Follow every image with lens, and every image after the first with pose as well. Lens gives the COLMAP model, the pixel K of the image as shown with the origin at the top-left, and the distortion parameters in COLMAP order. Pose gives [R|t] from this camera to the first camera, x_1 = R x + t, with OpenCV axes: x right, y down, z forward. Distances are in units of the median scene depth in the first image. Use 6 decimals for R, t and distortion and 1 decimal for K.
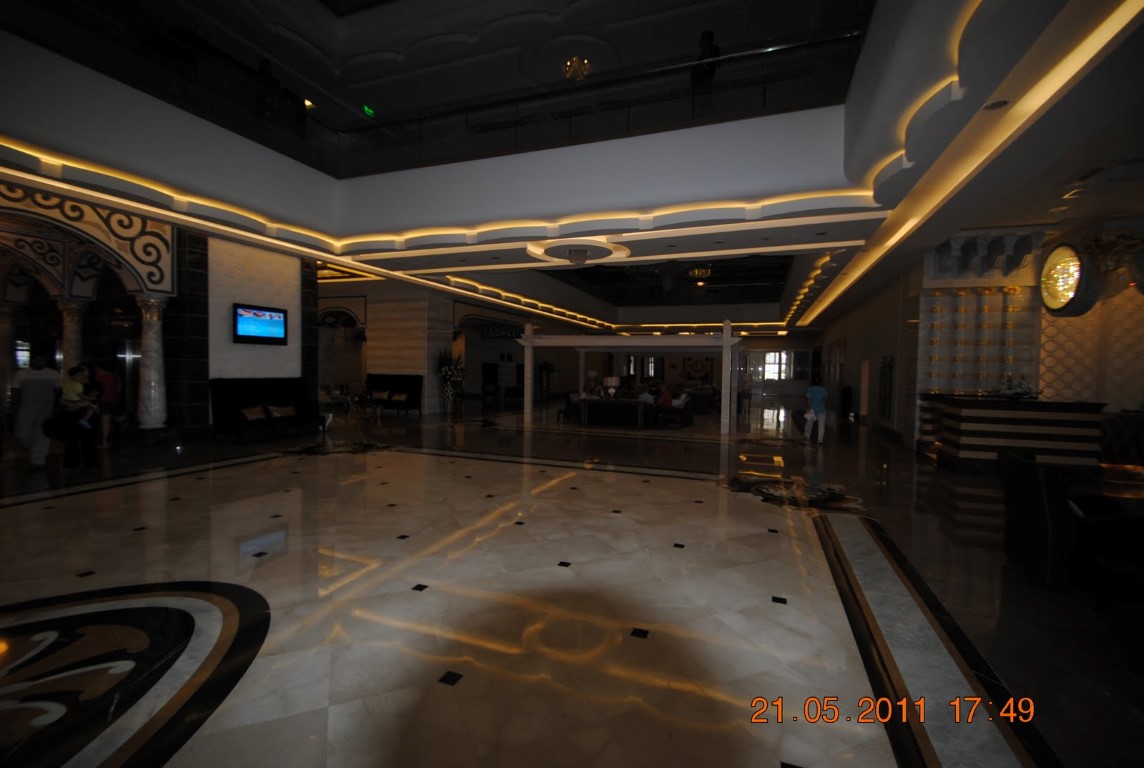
lens RADIAL K [[500.9, 0, 563.4], [0, 500.9, 381.9], [0, 0, 1]] dist [0.010480, -0.014476]
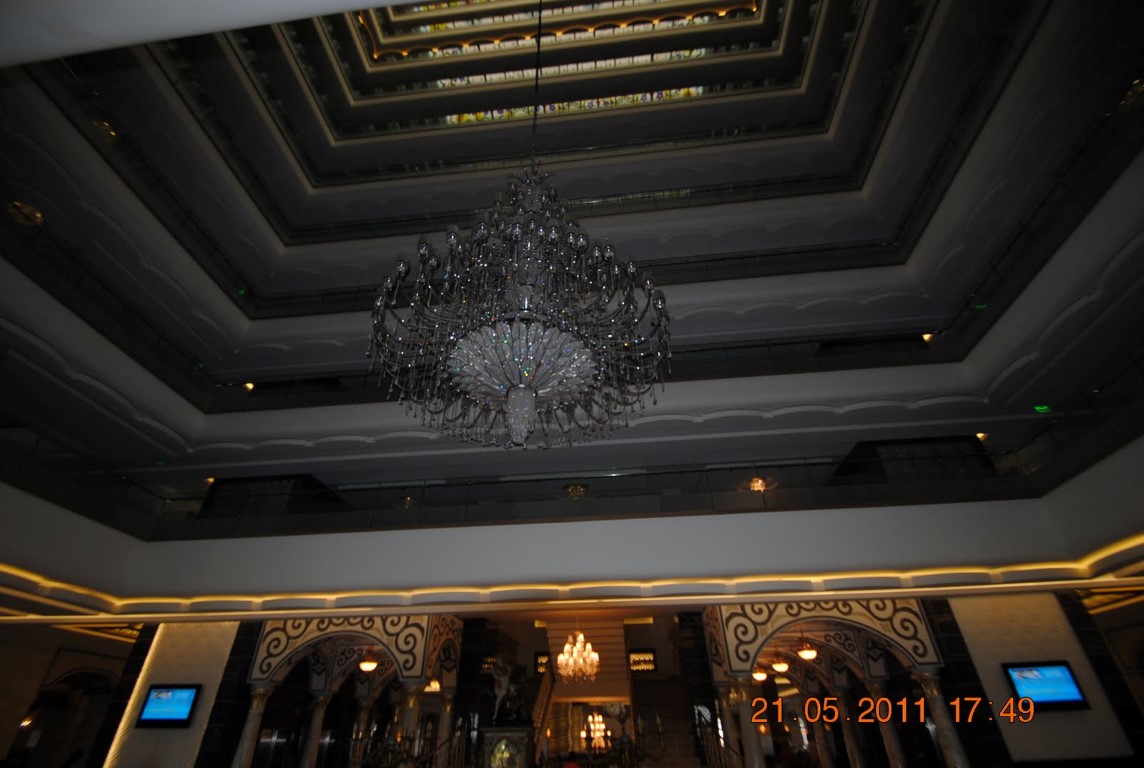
lens RADIAL K [[500.9, 0, 568.0], [0, 500.9, 383.2], [0, 0, 1]] dist [0.010480, -0.014476]
pose [[0.257906, -0.573036, -0.777891, 0.174510], [-0.011092, 0.803319, -0.595445, -0.014560], [0.966106, 0.162197, 0.200825, -0.066673]]
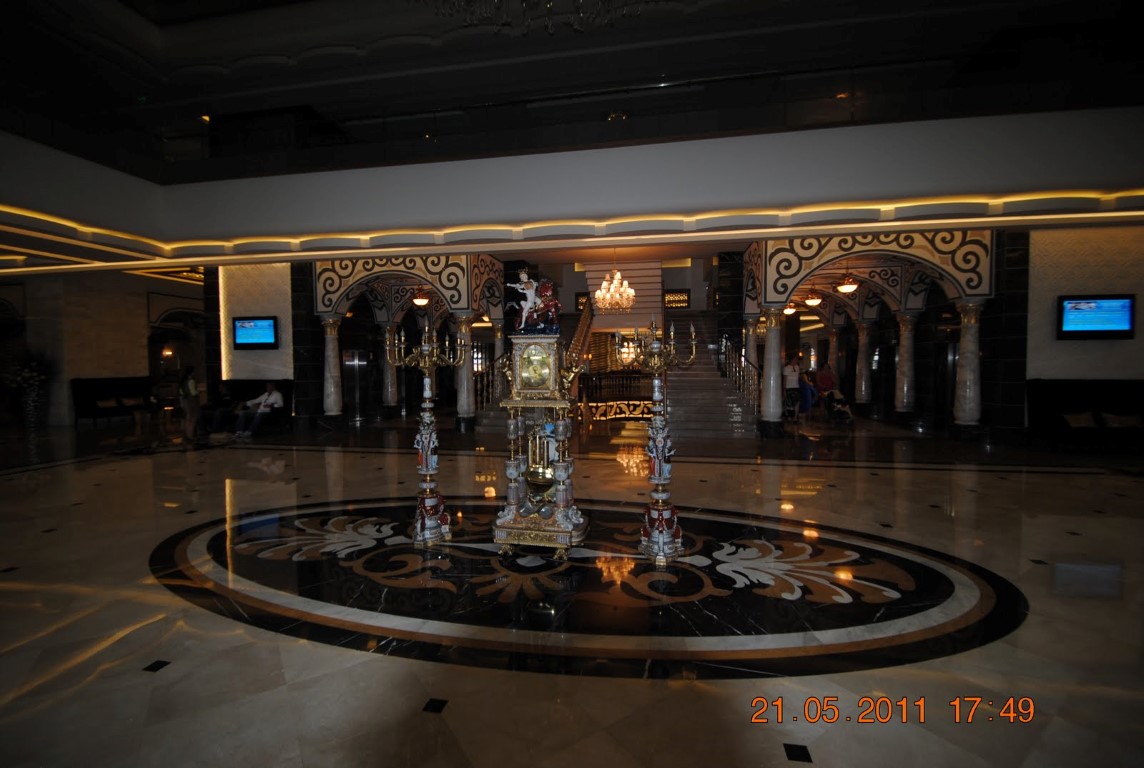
lens RADIAL K [[500.9, 0, 566.7], [0, 500.9, 384.7], [0, 0, 1]] dist [0.010480, -0.014476]
pose [[0.177828, 0.026419, -0.983707, 0.076014], [-0.019163, 0.999543, 0.023380, -0.001299], [0.983875, 0.014693, 0.178253, -0.030696]]
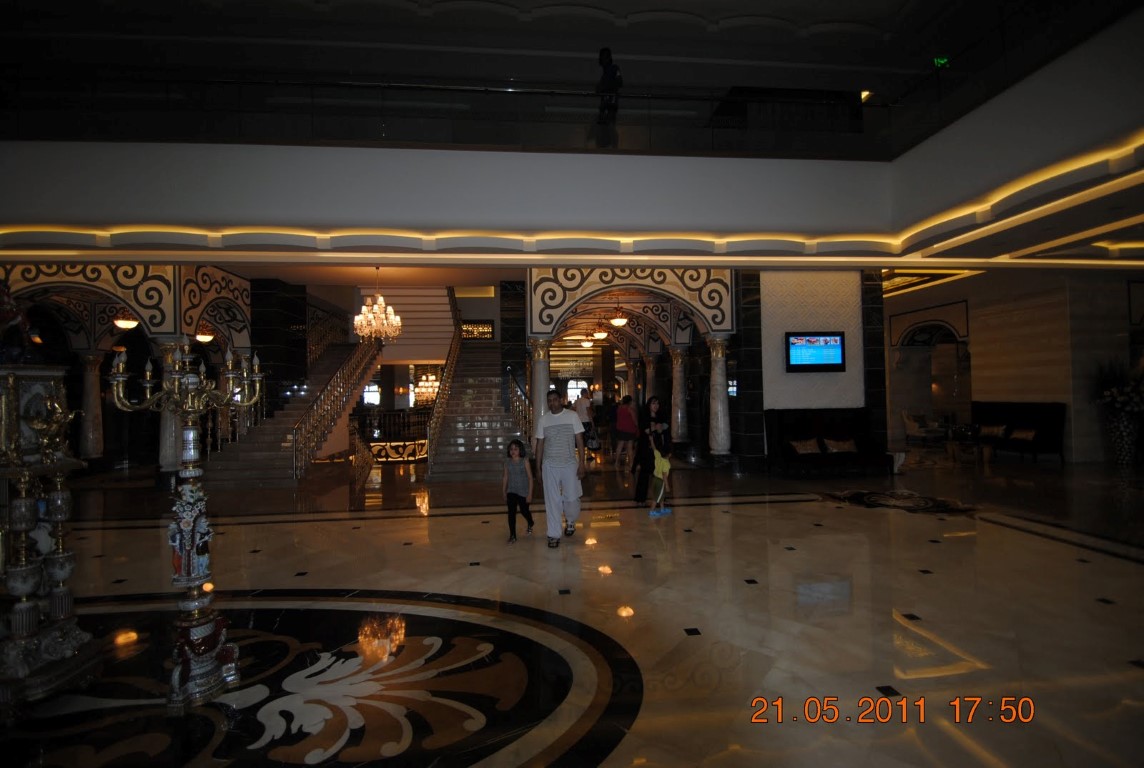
lens RADIAL K [[500.9, 0, 571.3], [0, 500.9, 385.7], [0, 0, 1]] dist [0.010480, -0.014476]
pose [[0.447952, -0.037693, -0.893262, 0.027294], [-0.000885, 0.999092, -0.042602, -0.011686], [0.894057, 0.019874, 0.447512, 0.200716]]
